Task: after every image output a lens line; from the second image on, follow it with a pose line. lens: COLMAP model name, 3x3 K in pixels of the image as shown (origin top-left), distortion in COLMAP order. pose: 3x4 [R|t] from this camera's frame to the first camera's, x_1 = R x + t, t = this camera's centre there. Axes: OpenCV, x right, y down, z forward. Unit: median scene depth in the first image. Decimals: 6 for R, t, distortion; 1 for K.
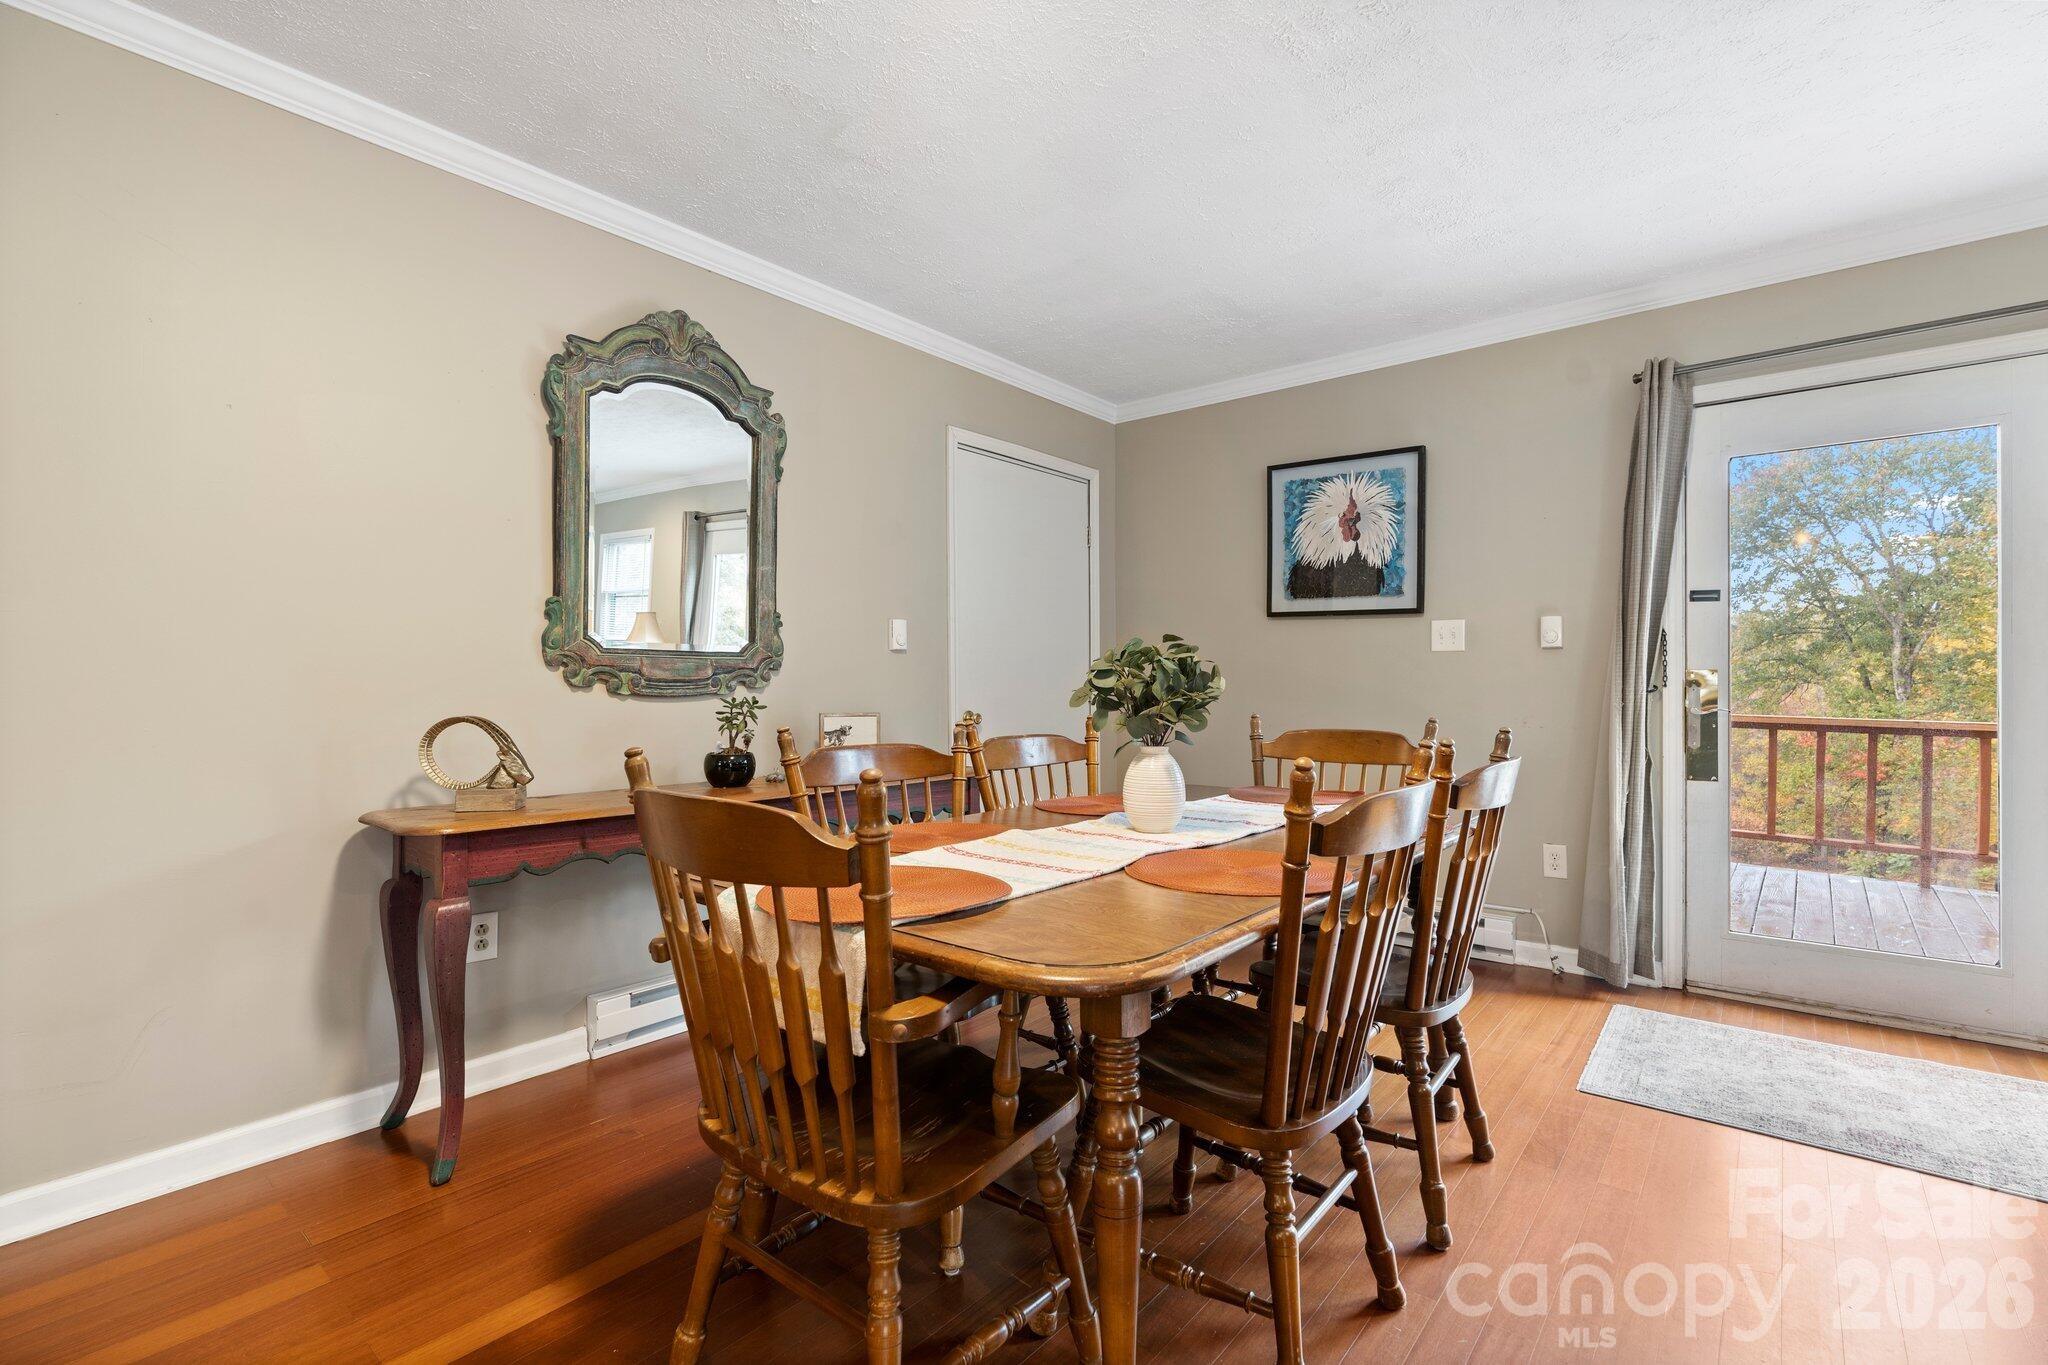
lens RADIAL K [[924.2, 0, 1028.9], [0, 924.2, 682.8], [0, 0, 1]] dist [-0.002581, -0.000091]
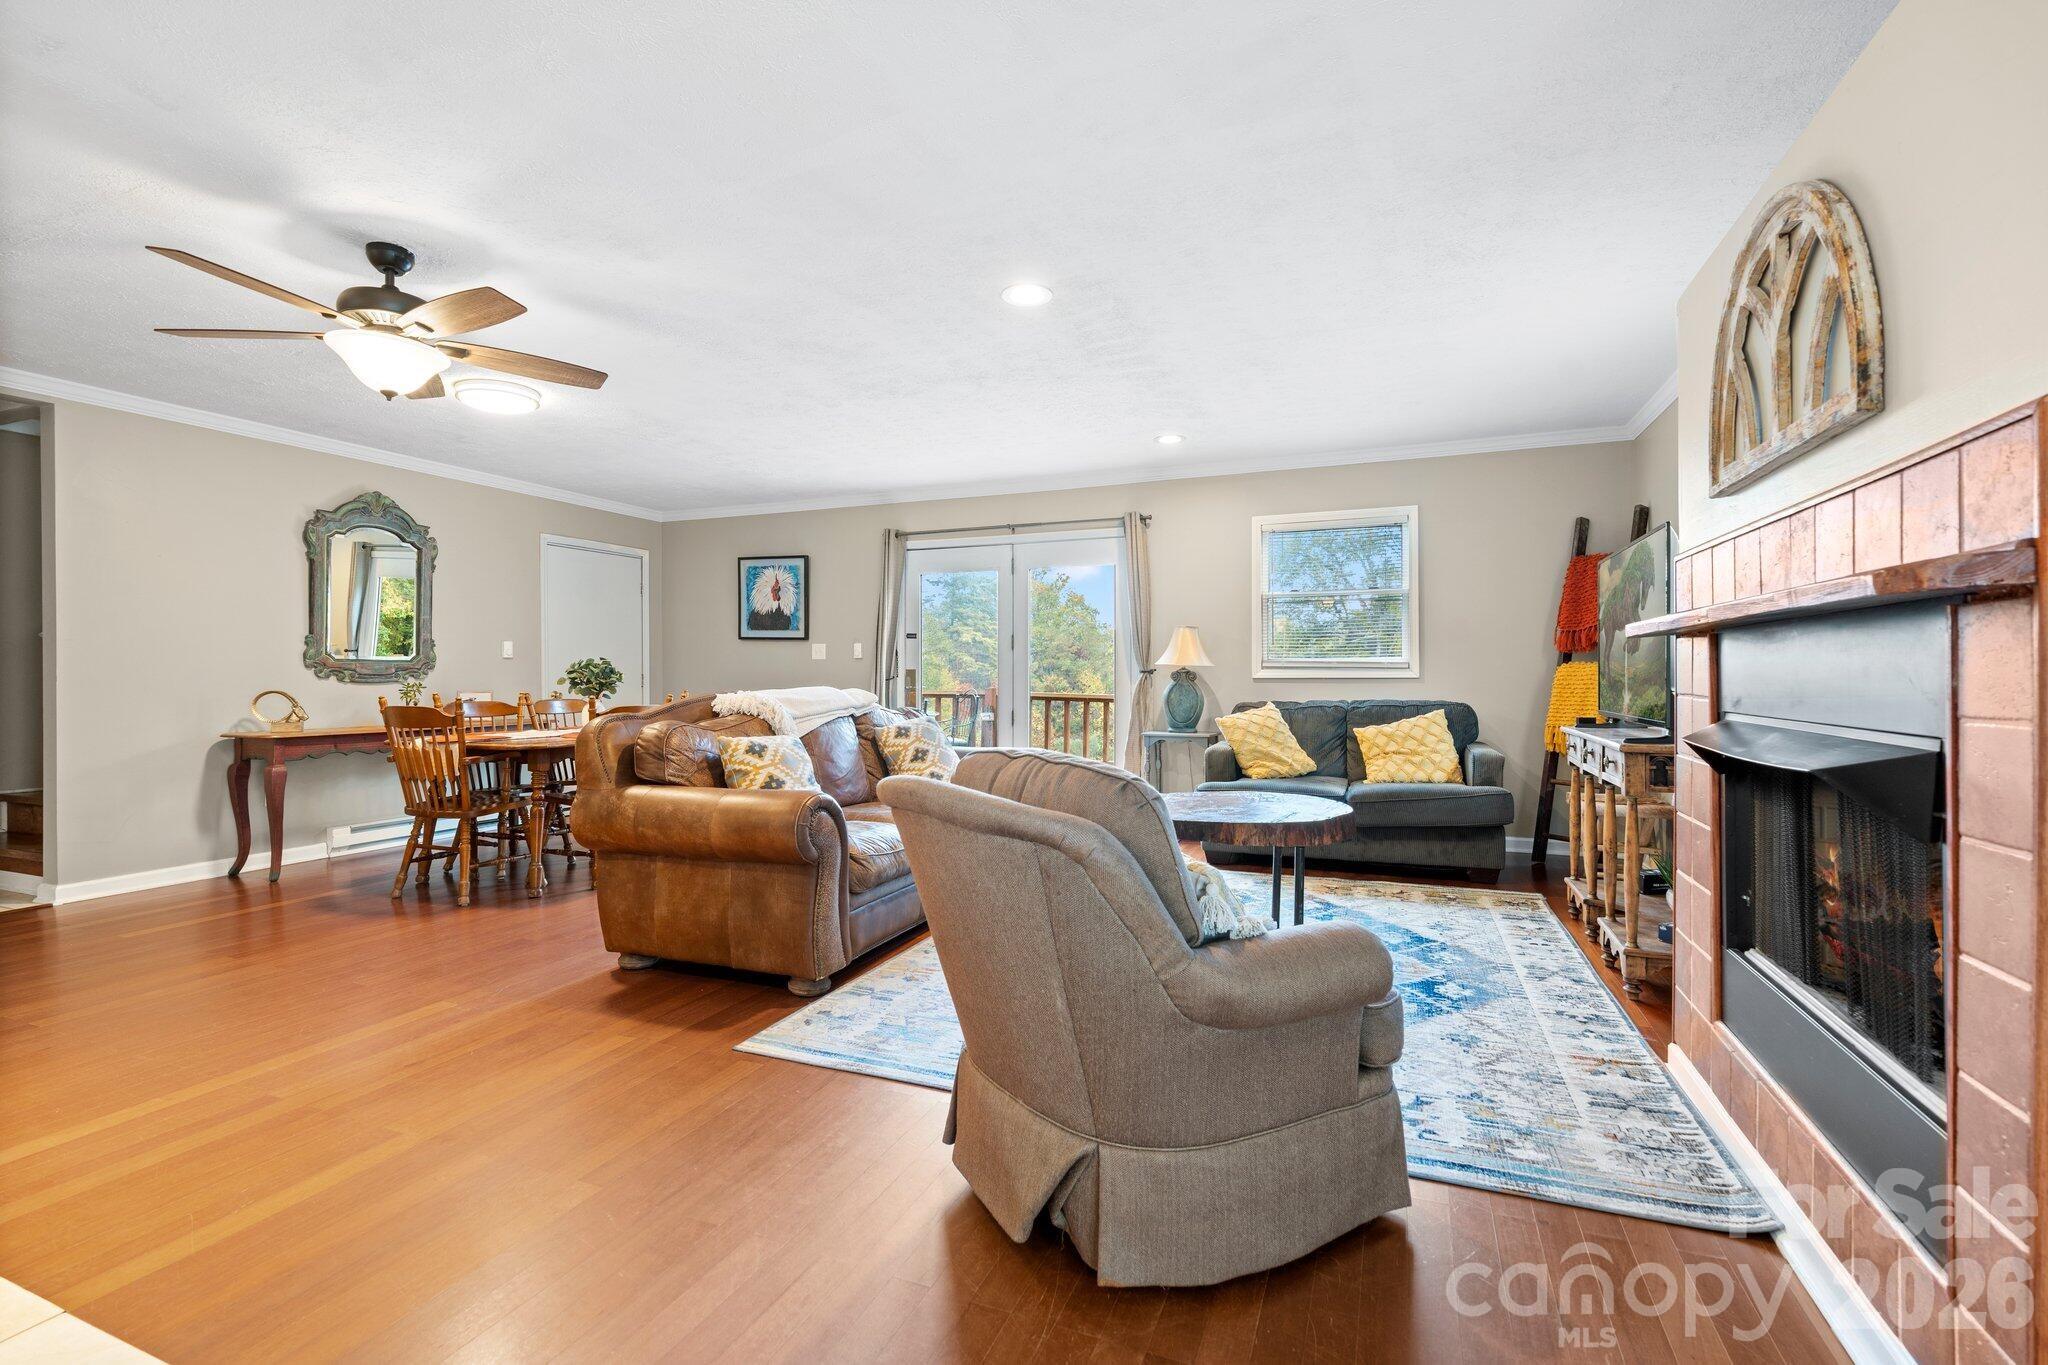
lens RADIAL K [[918.6, 0, 1028.0], [0, 918.6, 673.4], [0, 0, 1]] dist [-0.009907, 0.000242]
pose [[0.952327, -0.000427, 0.305080, 0.290776], [0.001294, 0.999996, -0.002639, 0.001576], [-0.305077, 0.002908, 0.952323, -1.056846]]
